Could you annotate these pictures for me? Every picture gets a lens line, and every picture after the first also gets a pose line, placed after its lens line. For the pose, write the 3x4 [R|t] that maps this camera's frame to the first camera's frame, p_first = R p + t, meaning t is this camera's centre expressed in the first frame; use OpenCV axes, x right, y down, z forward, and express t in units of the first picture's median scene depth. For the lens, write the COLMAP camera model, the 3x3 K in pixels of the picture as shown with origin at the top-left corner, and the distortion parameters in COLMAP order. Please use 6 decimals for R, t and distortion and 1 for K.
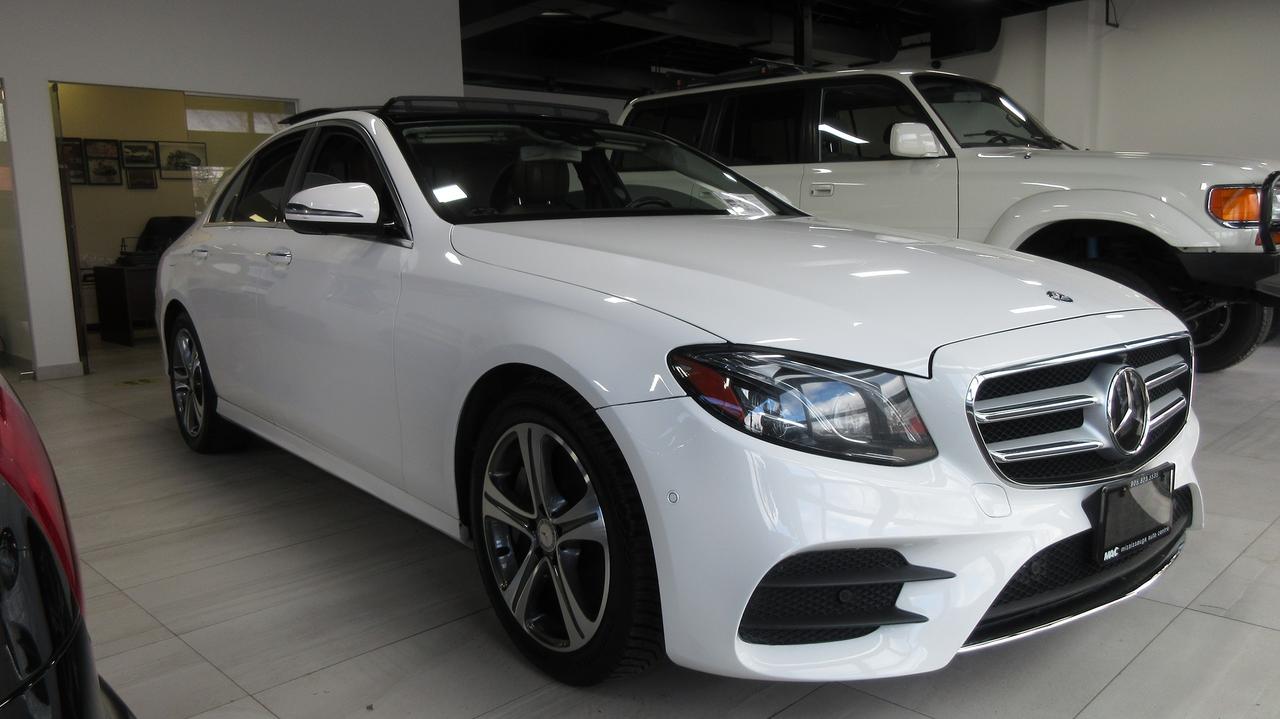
lens RADIAL K [[1035.5, 0, 640.0], [0, 1035.5, 359.5], [0, 0, 1]] dist [-0.058772, -0.001546]
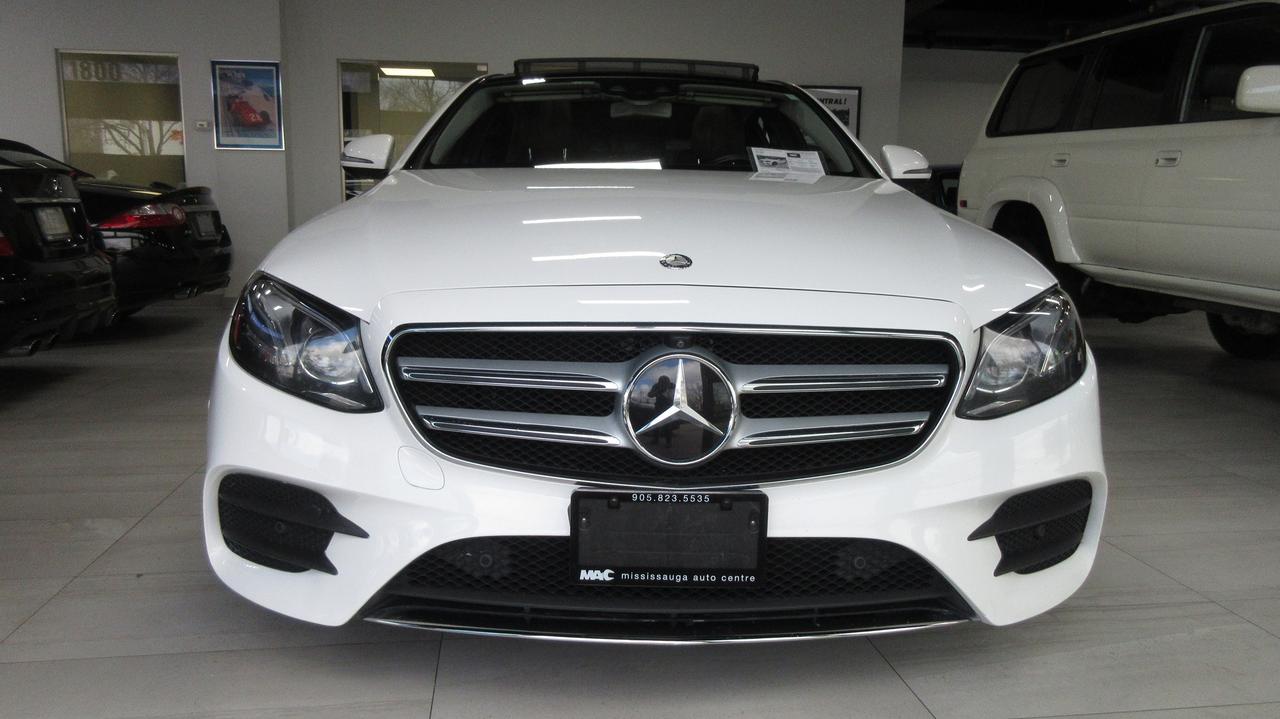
lens RADIAL K [[1033.8, 0, 640.0], [0, 1033.8, 359.5], [0, 0, 1]] dist [0.004585, -0.001033]
pose [[0.789206, 0.129869, -0.600241, 0.908859], [-0.117675, 0.991253, 0.059747, -0.031690], [0.602750, 0.023481, 0.797585, 0.337695]]
